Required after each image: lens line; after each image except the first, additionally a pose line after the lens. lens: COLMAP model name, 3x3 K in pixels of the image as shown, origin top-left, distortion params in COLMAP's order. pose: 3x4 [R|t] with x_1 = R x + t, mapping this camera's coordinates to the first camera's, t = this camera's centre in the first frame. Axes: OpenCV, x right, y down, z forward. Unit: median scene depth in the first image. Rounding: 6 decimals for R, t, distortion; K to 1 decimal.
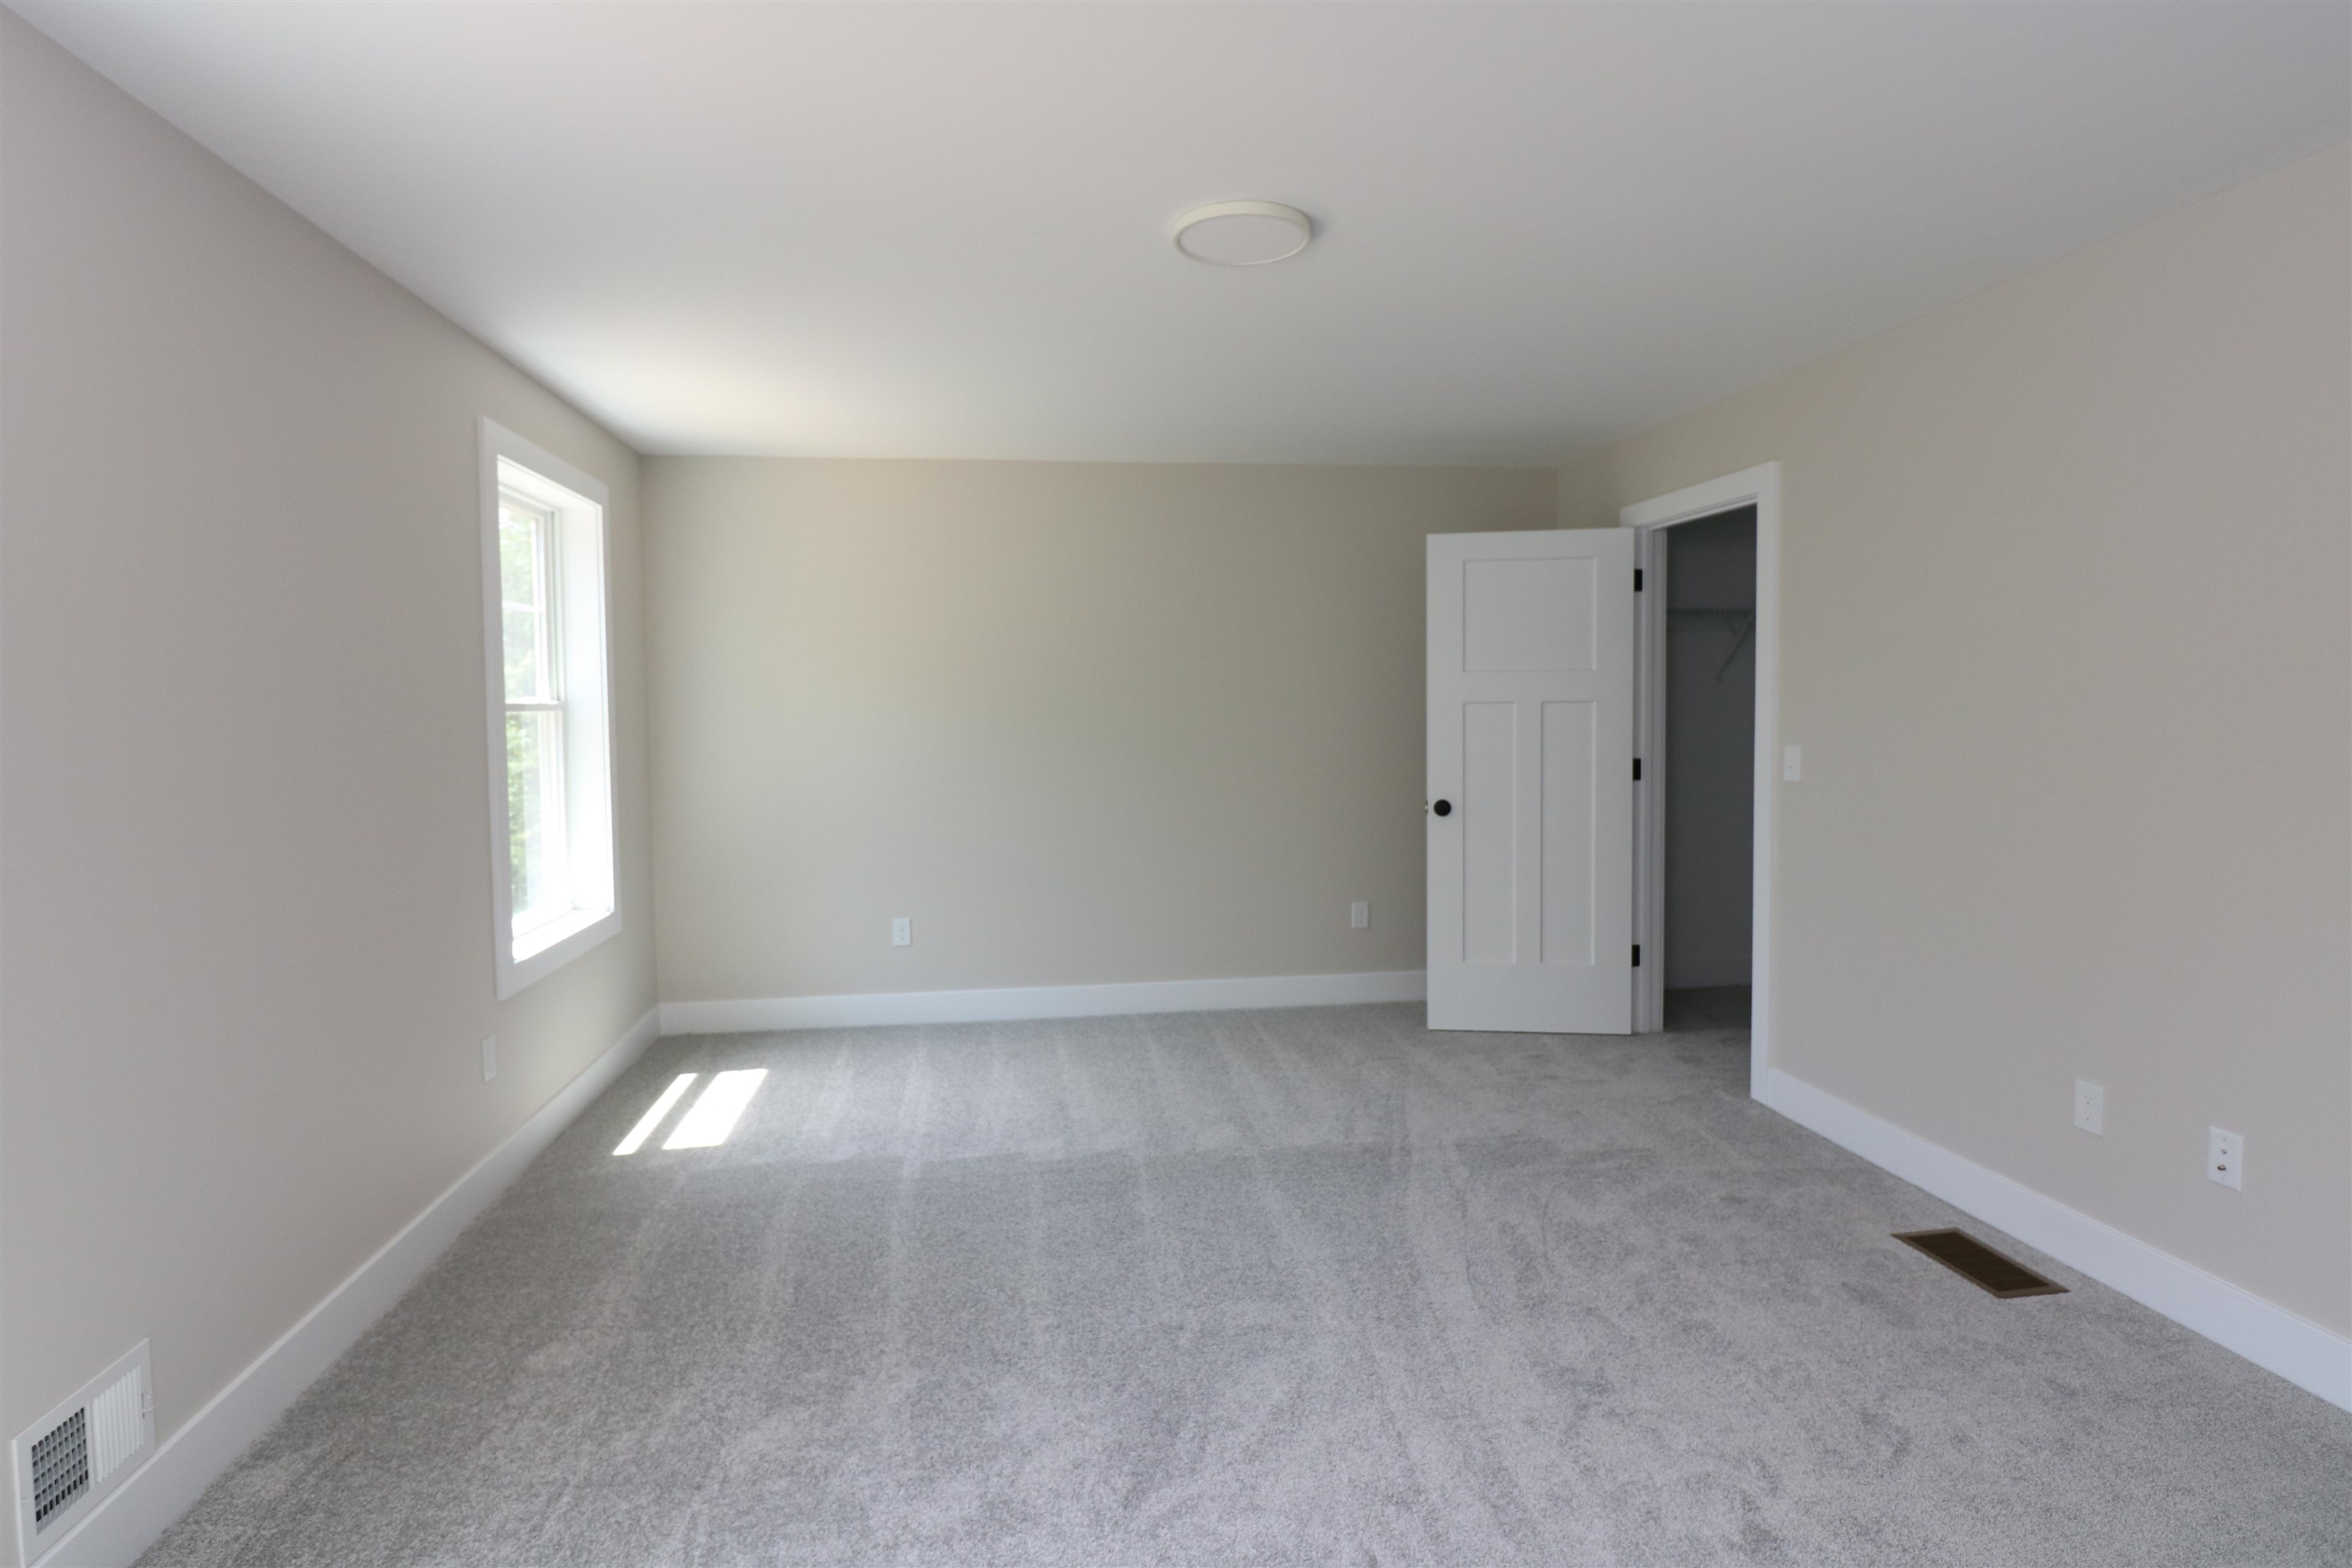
lens RADIAL K [[1206.8, 0, 1170.9], [0, 1206.8, 785.7], [0, 0, 1]] dist [-0.003718, -0.008608]
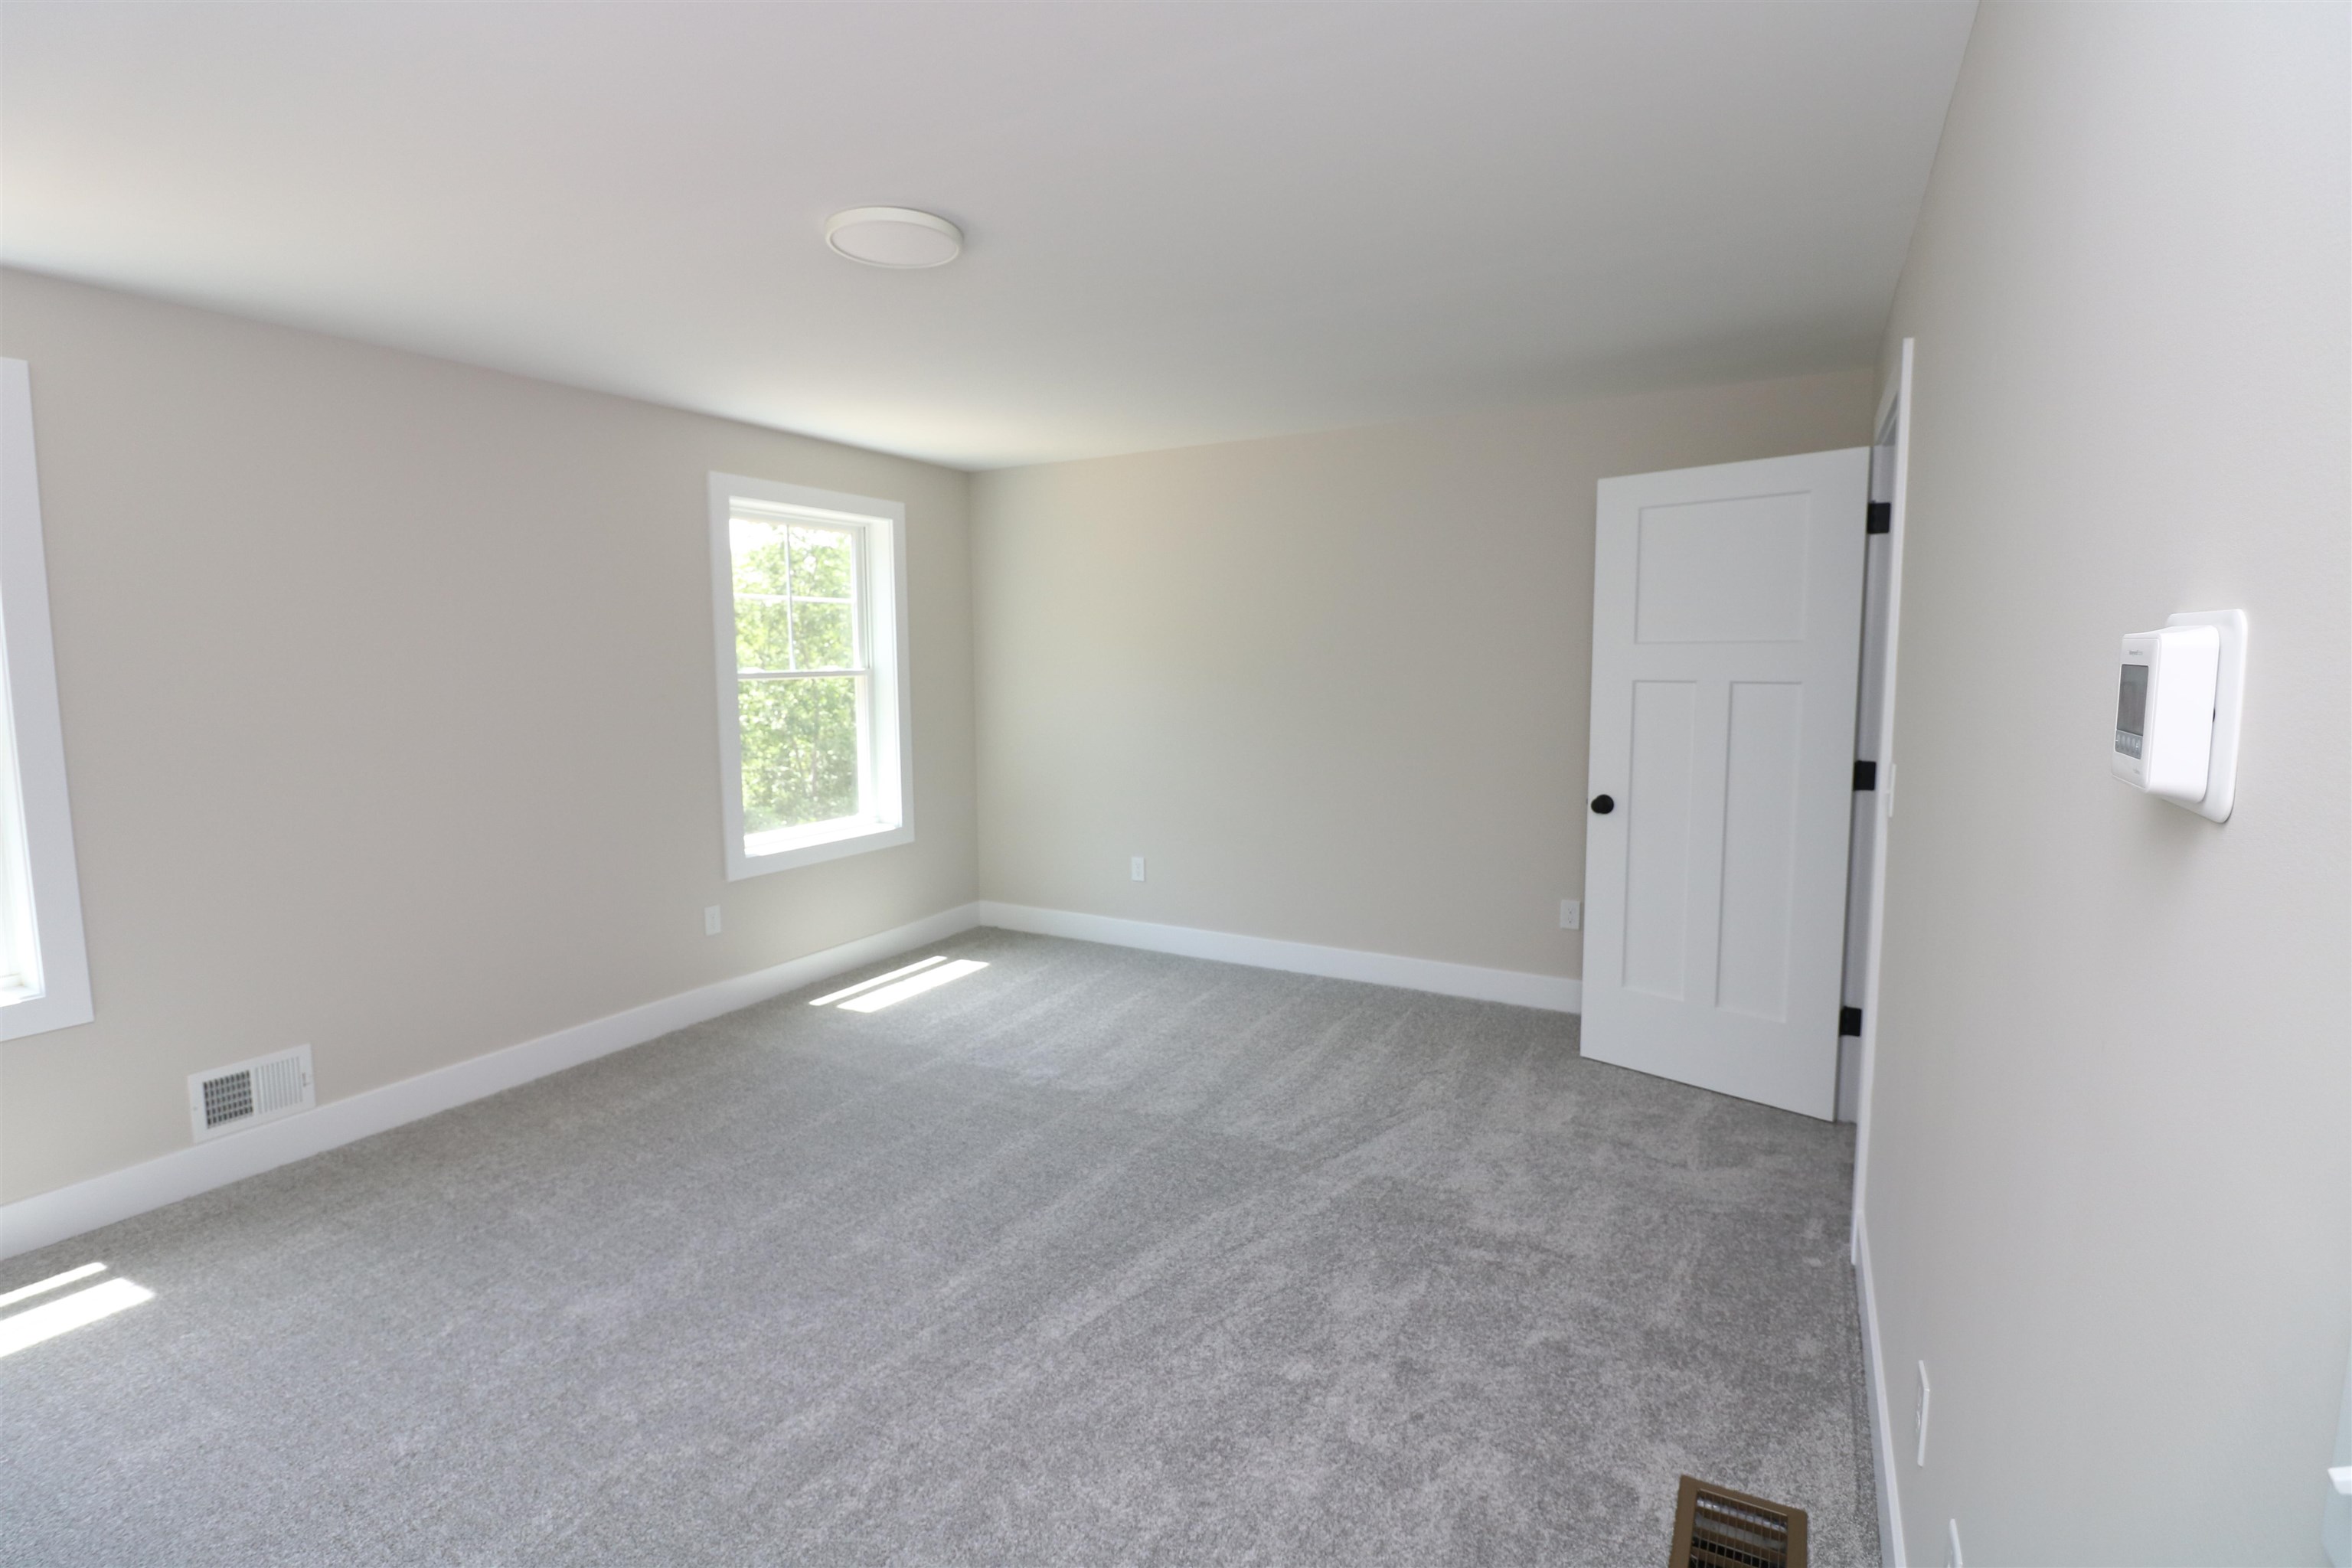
lens RADIAL K [[1091.8, 0, 1174.9], [0, 1091.8, 773.7], [0, 0, 1]] dist [-0.004006, -0.008692]
pose [[0.792429, 0.072167, -0.605680, 0.591297], [-0.041980, 0.997074, 0.063878, -0.051318], [0.608518, -0.025192, 0.793140, 0.271201]]
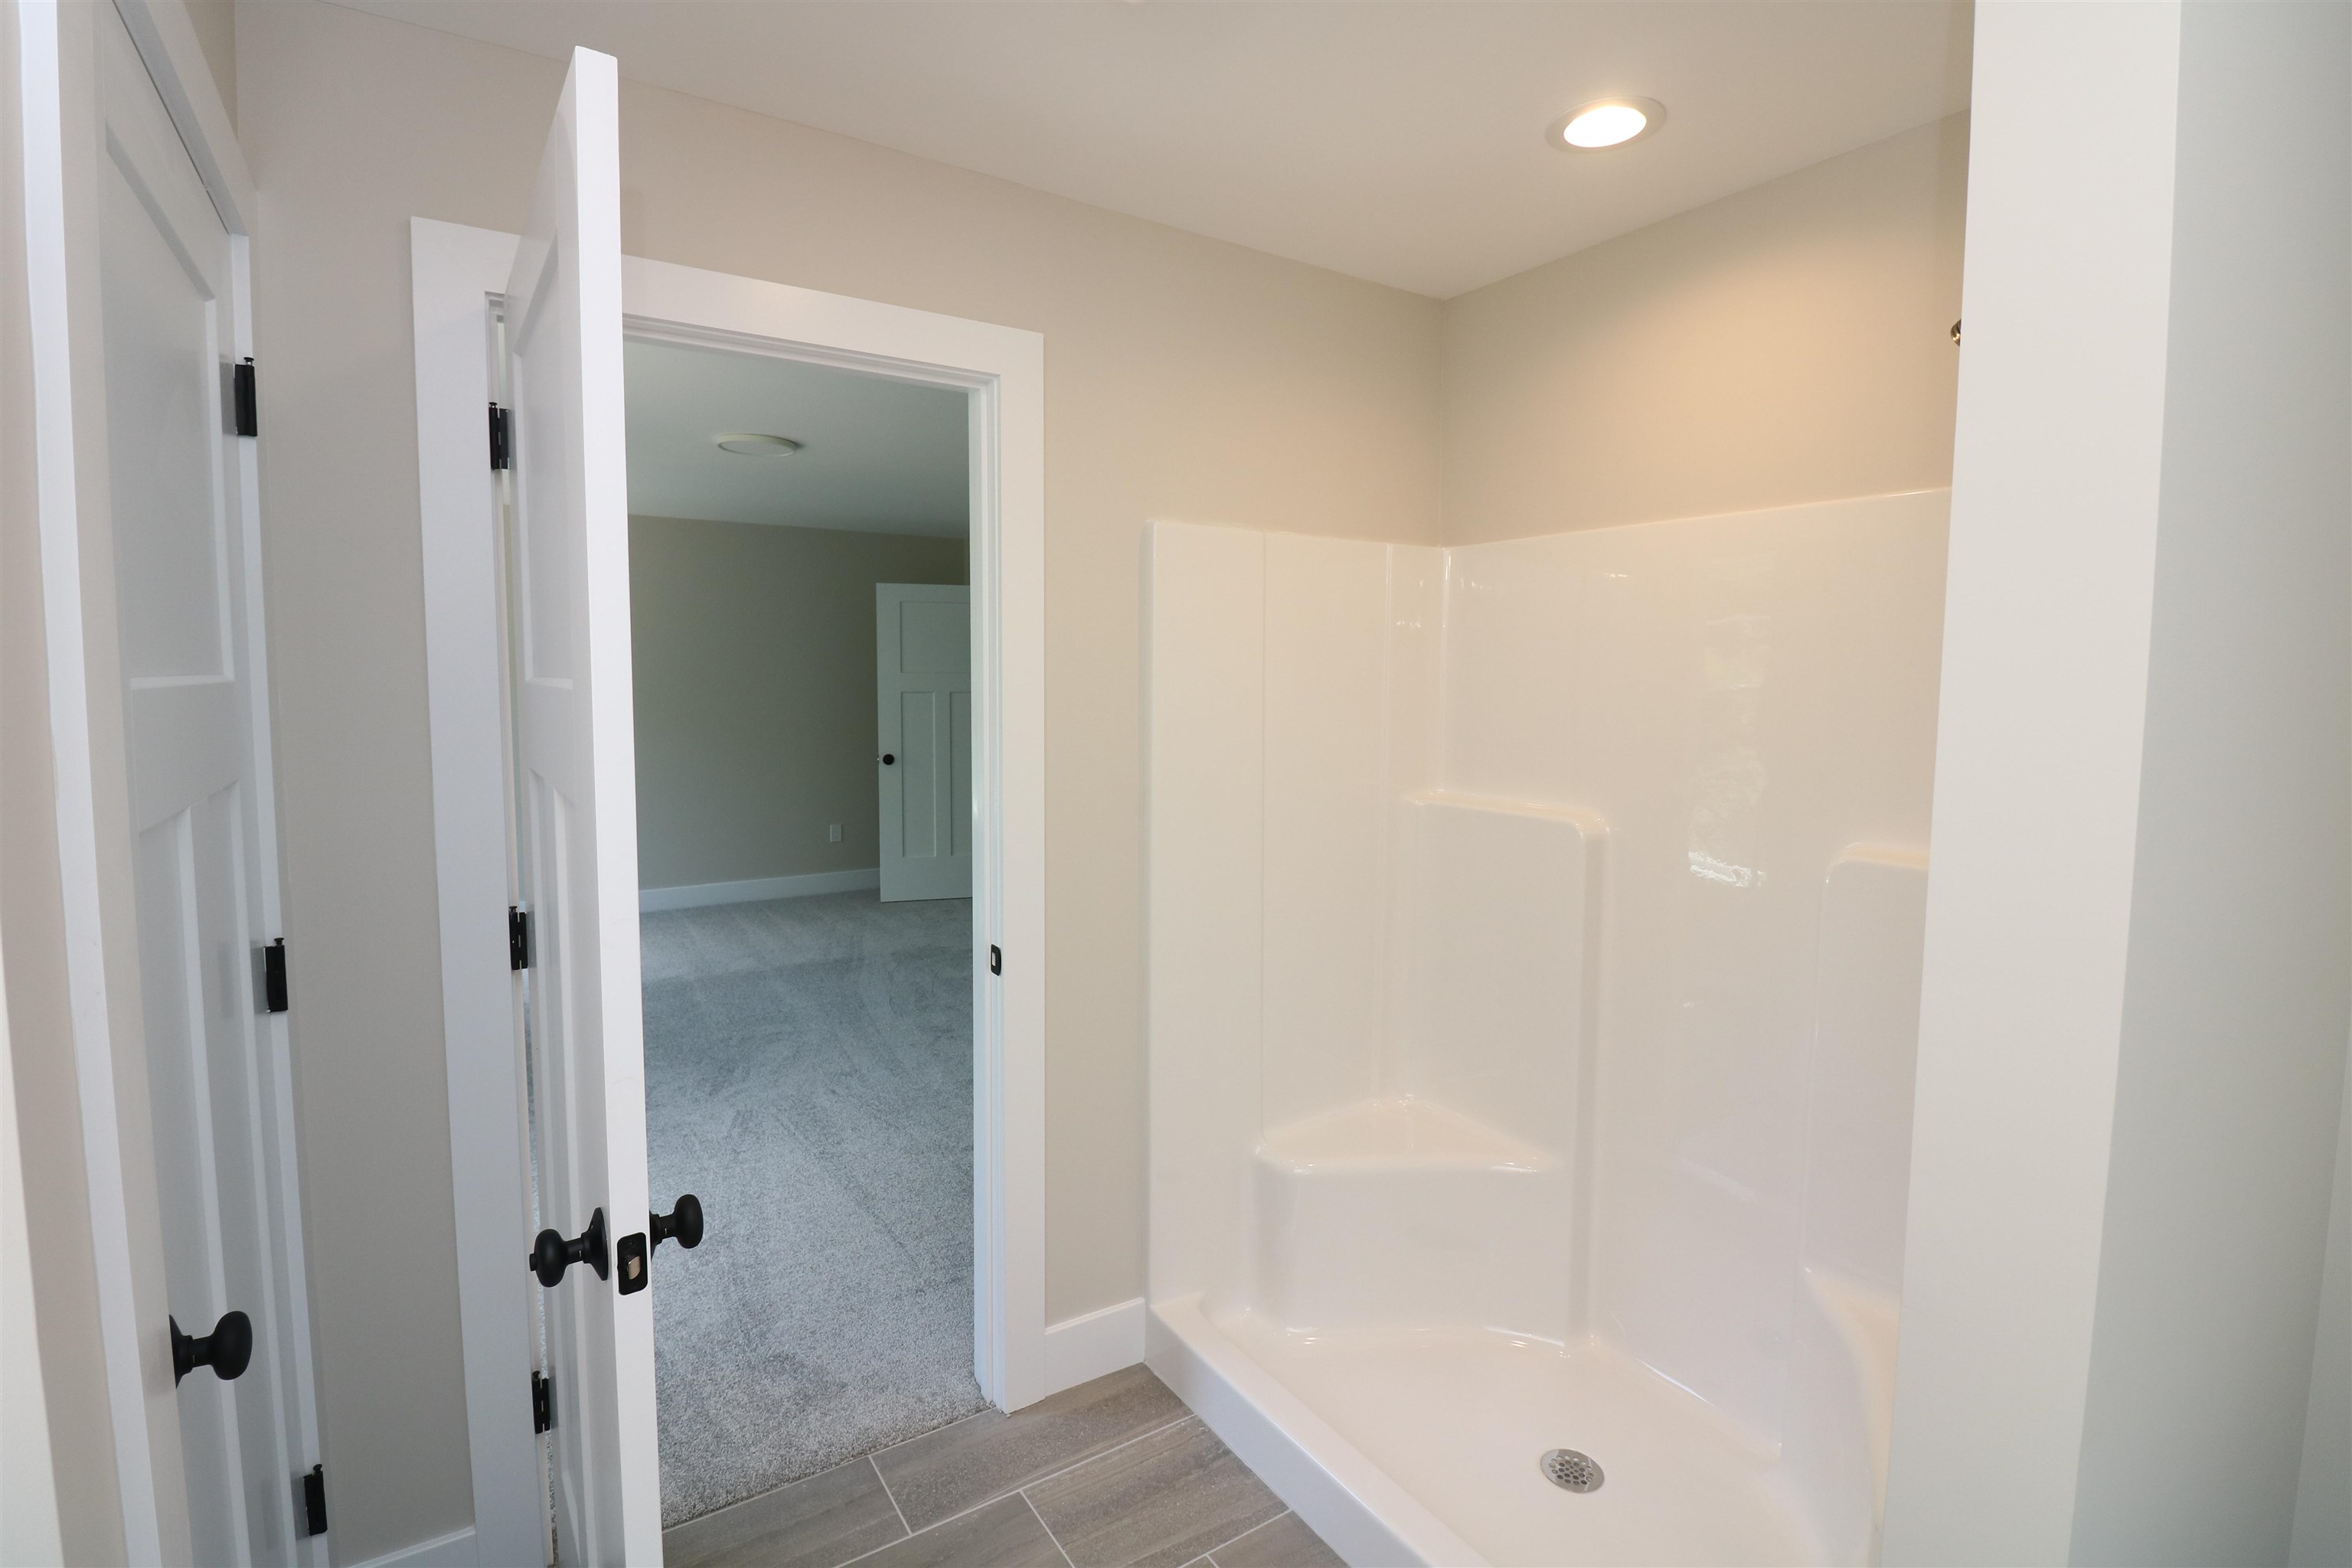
lens RADIAL K [[1091.8, 0, 1168.6], [0, 1091.8, 769.4], [0, 0, 1]] dist [-0.004006, -0.008692]
pose [[0.904317, -0.016342, 0.426548, -0.064565], [0.008037, 0.999742, 0.021262, 0.004785], [-0.426785, -0.015800, 0.904215, -0.566672]]
